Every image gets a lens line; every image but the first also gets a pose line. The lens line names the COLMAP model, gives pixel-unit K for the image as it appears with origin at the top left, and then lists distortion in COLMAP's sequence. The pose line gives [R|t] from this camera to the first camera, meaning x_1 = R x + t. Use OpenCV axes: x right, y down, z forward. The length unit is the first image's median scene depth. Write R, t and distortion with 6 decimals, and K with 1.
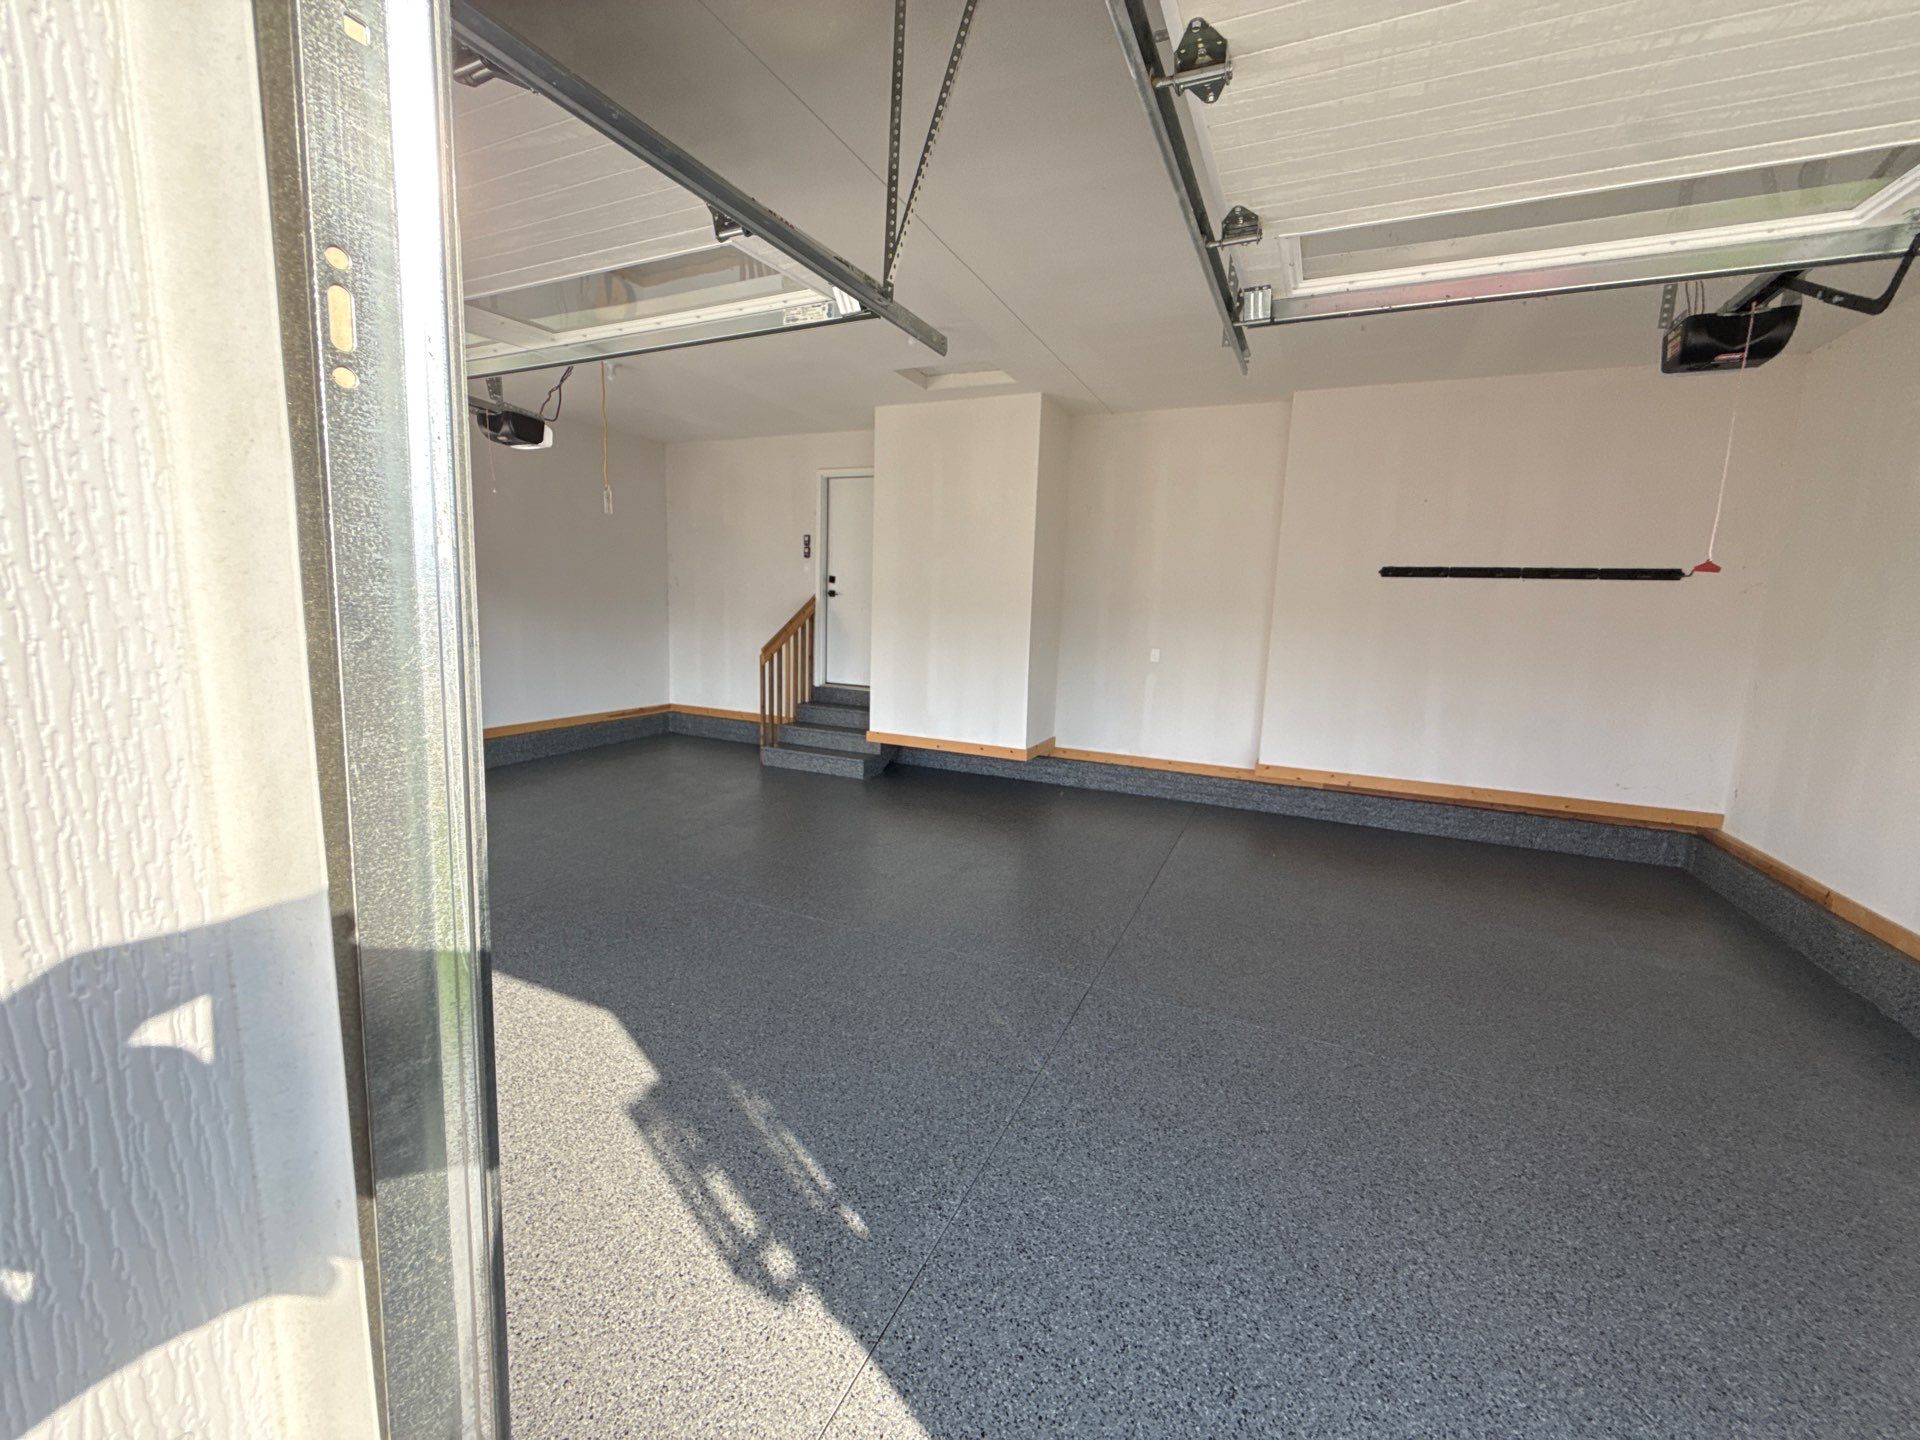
lens RADIAL K [[763.6, 0, 963.5], [0, 763.6, 721.8], [0, 0, 1]] dist [-0.002003, 0.000498]
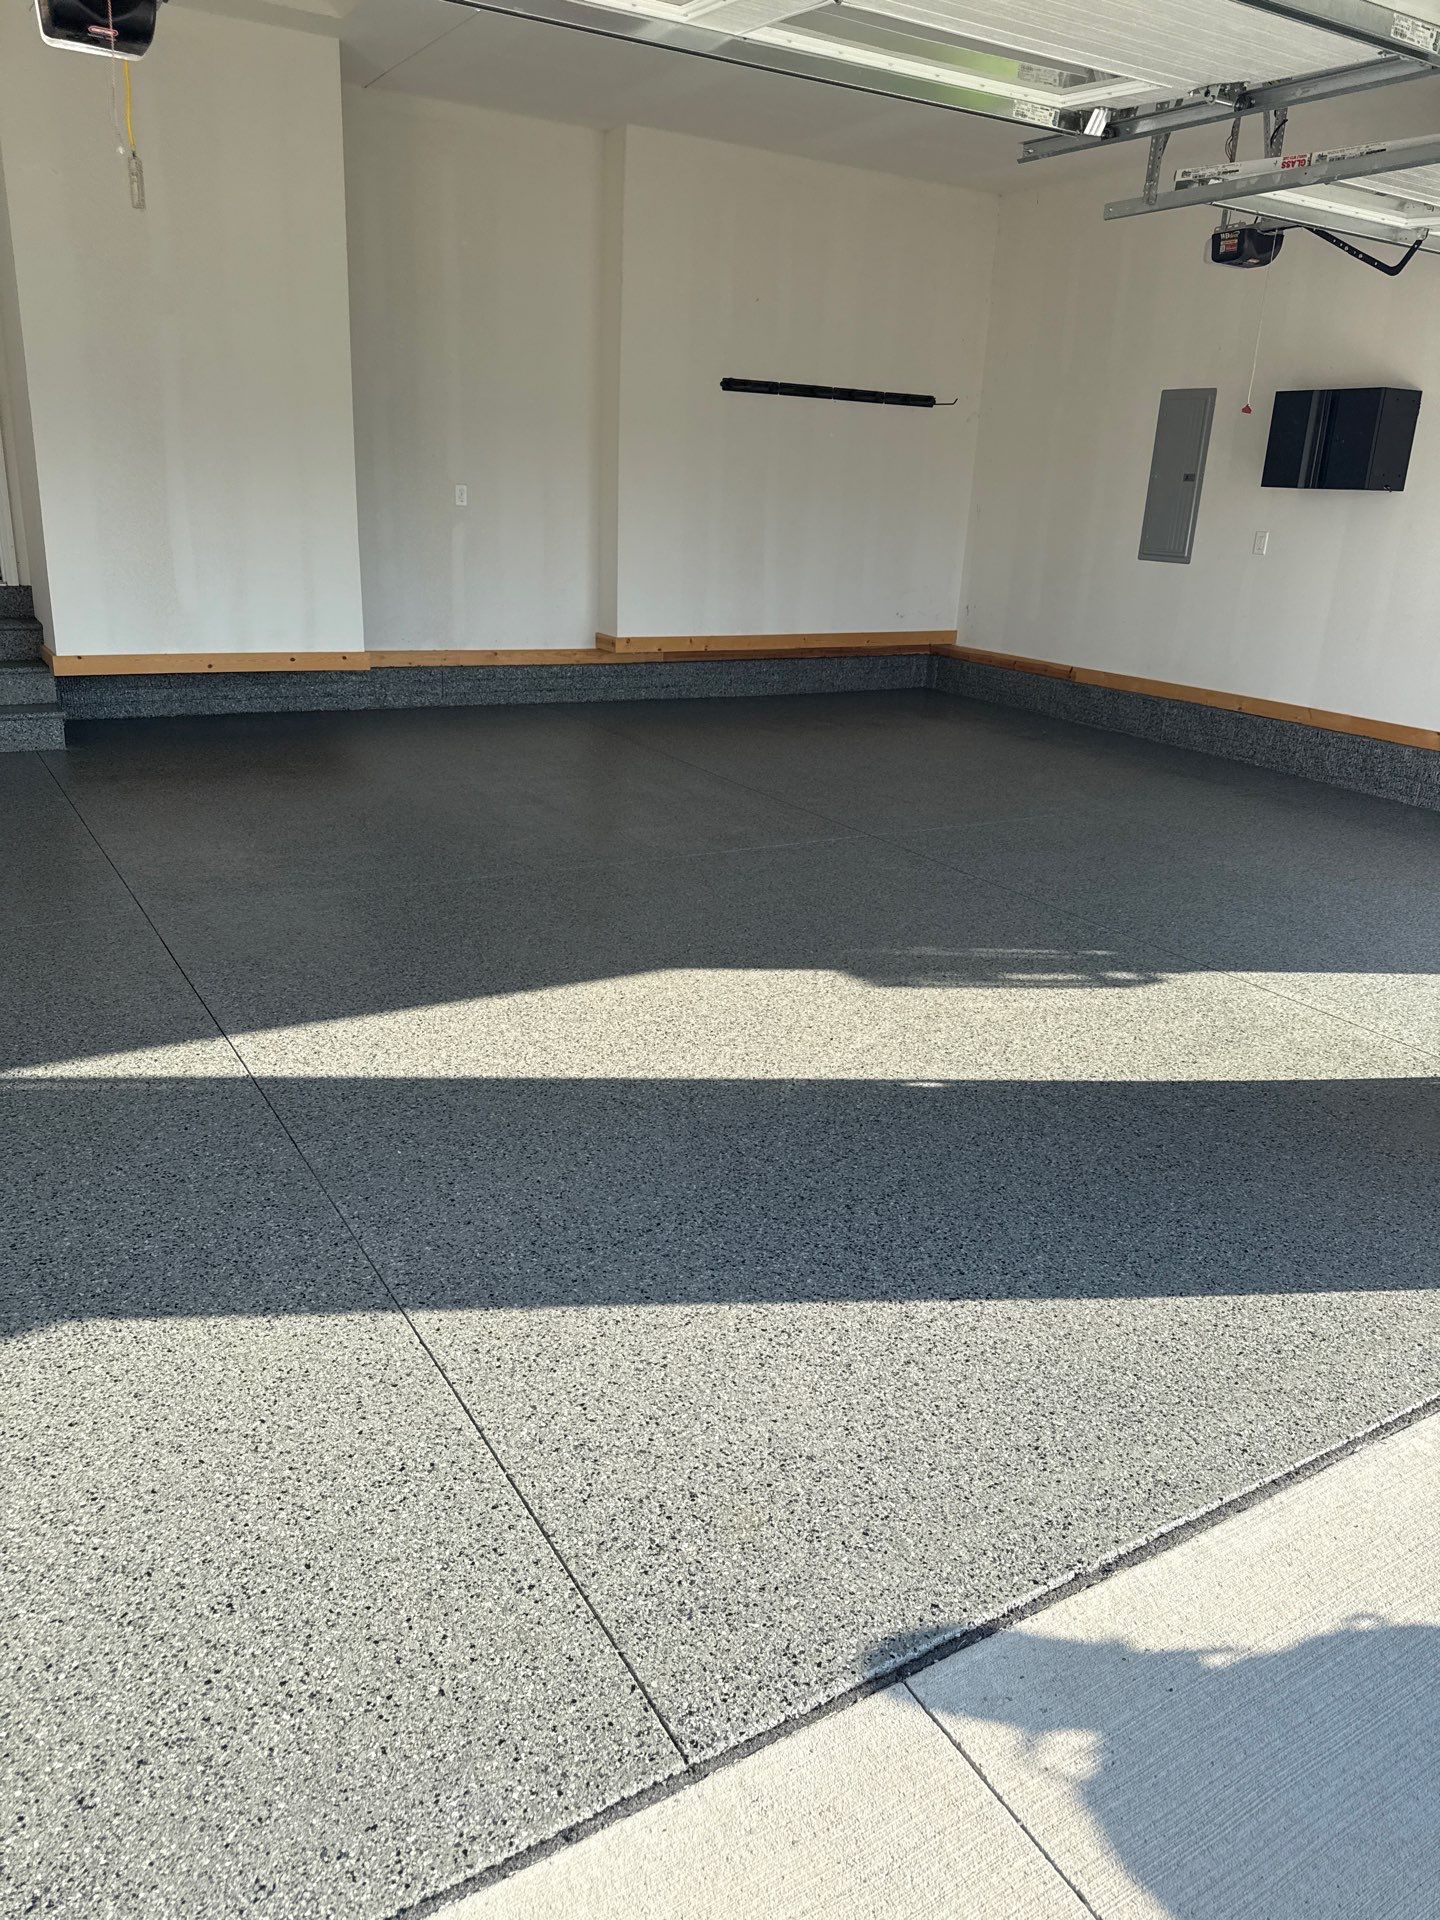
lens RADIAL K [[1354.4, 0, 705.7], [0, 1354.4, 962.7], [0, 0, 1]] dist [0.025627, -0.028826]
pose [[0.564981, -0.283499, 0.774871, -0.666474], [0.098651, 0.955592, 0.277689, -0.003026], [-0.819185, -0.080447, 0.567859, 0.077846]]
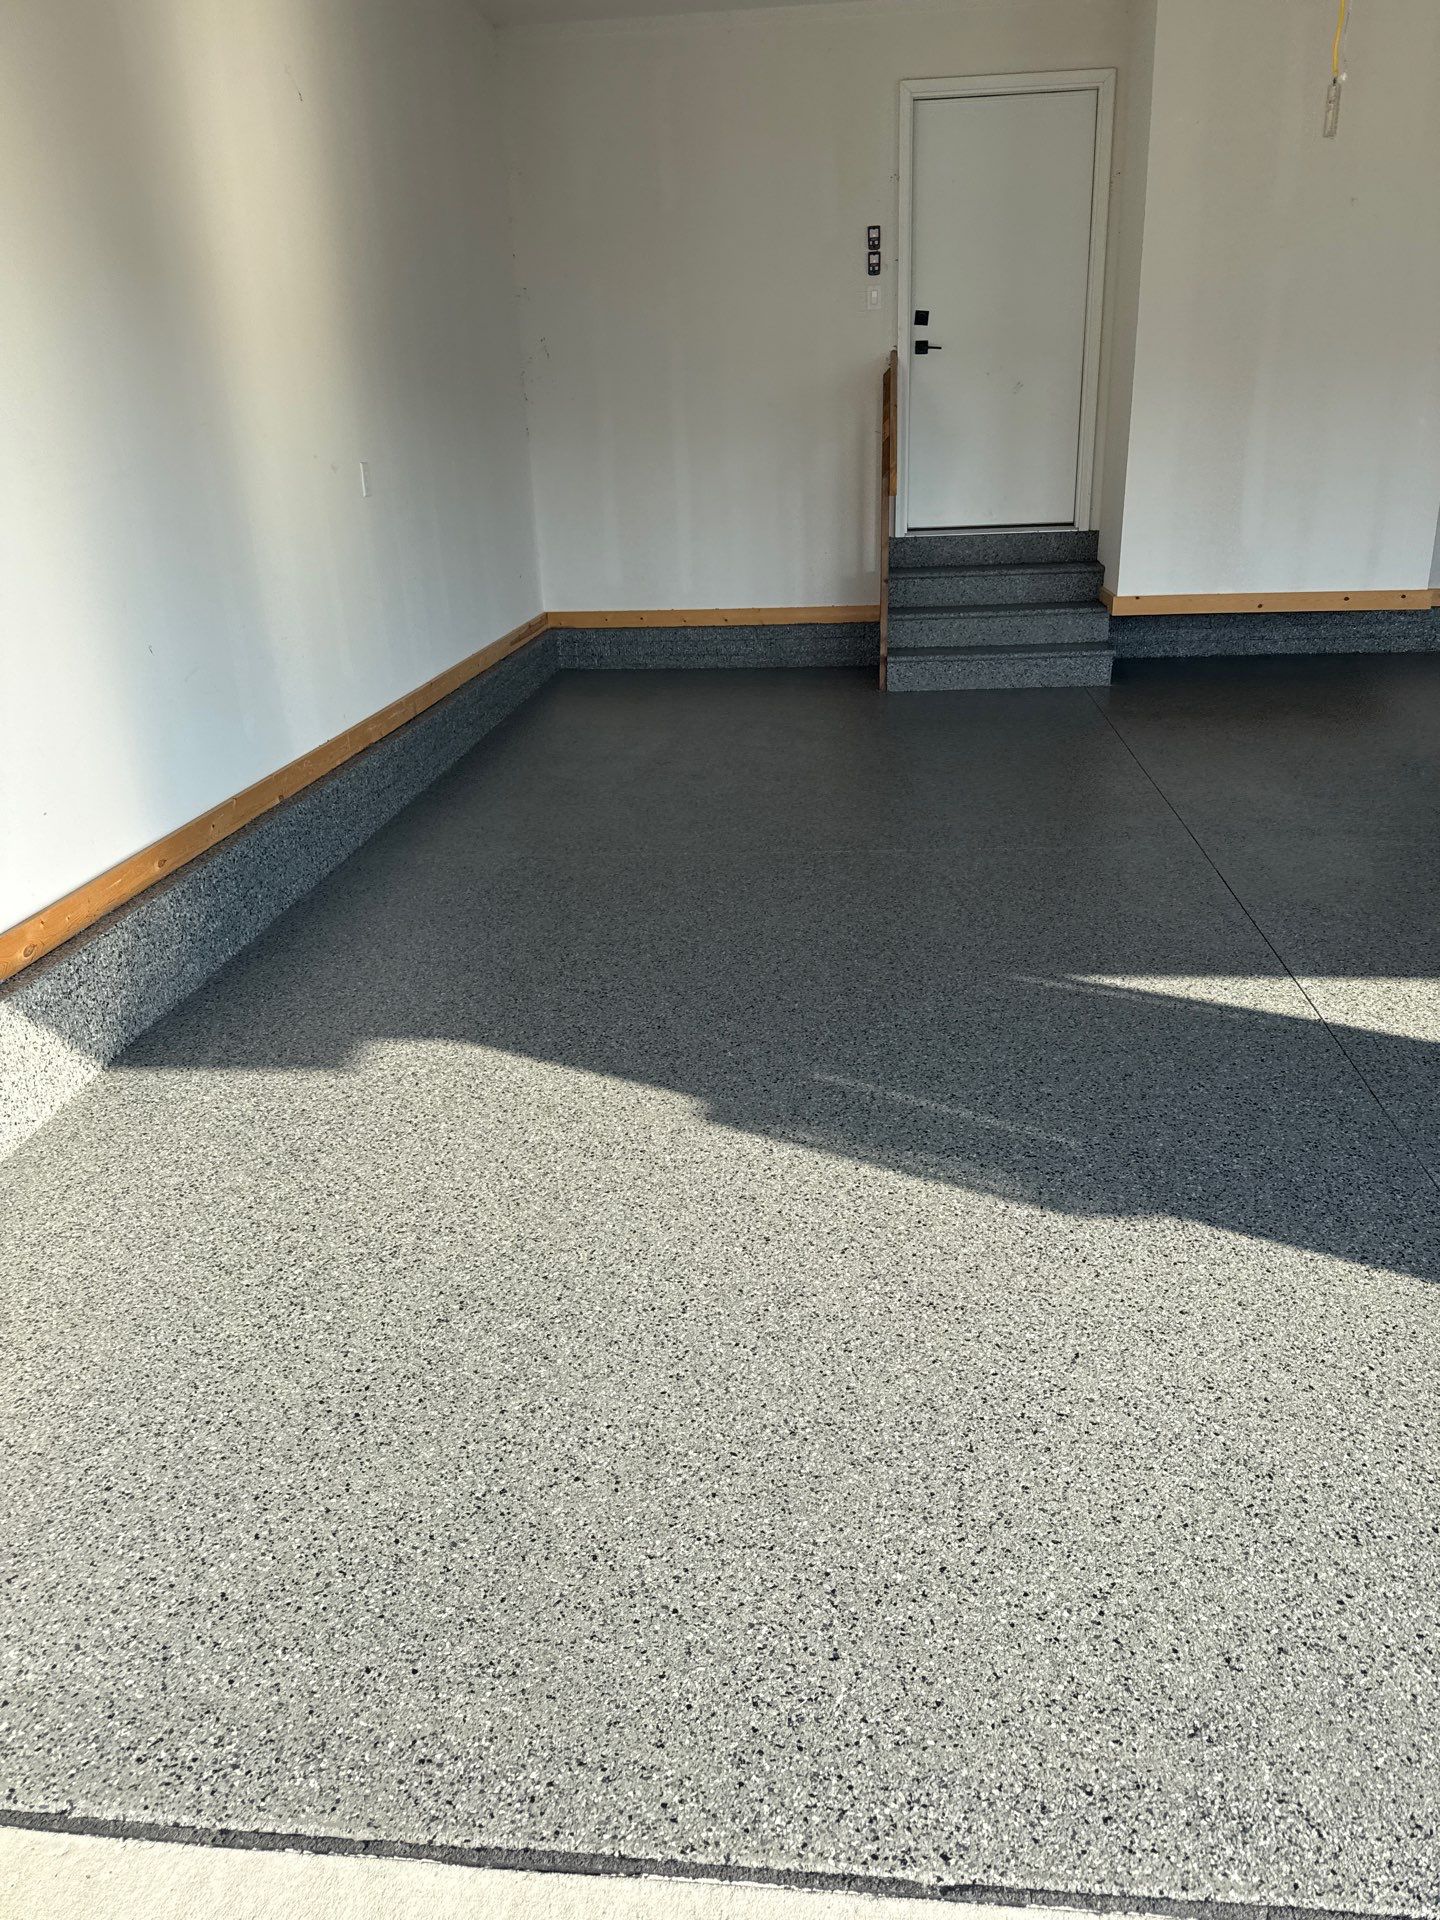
lens RADIAL K [[1362.6, 0, 720.0], [0, 1362.6, 960.0], [0, 0, 1]] dist [0.009131, -0.015075]
pose [[0.946511, -0.183293, 0.265557, -0.715427], [0.119801, 0.963792, 0.238229, -0.004615], [-0.299607, -0.193673, 0.934198, 0.105845]]
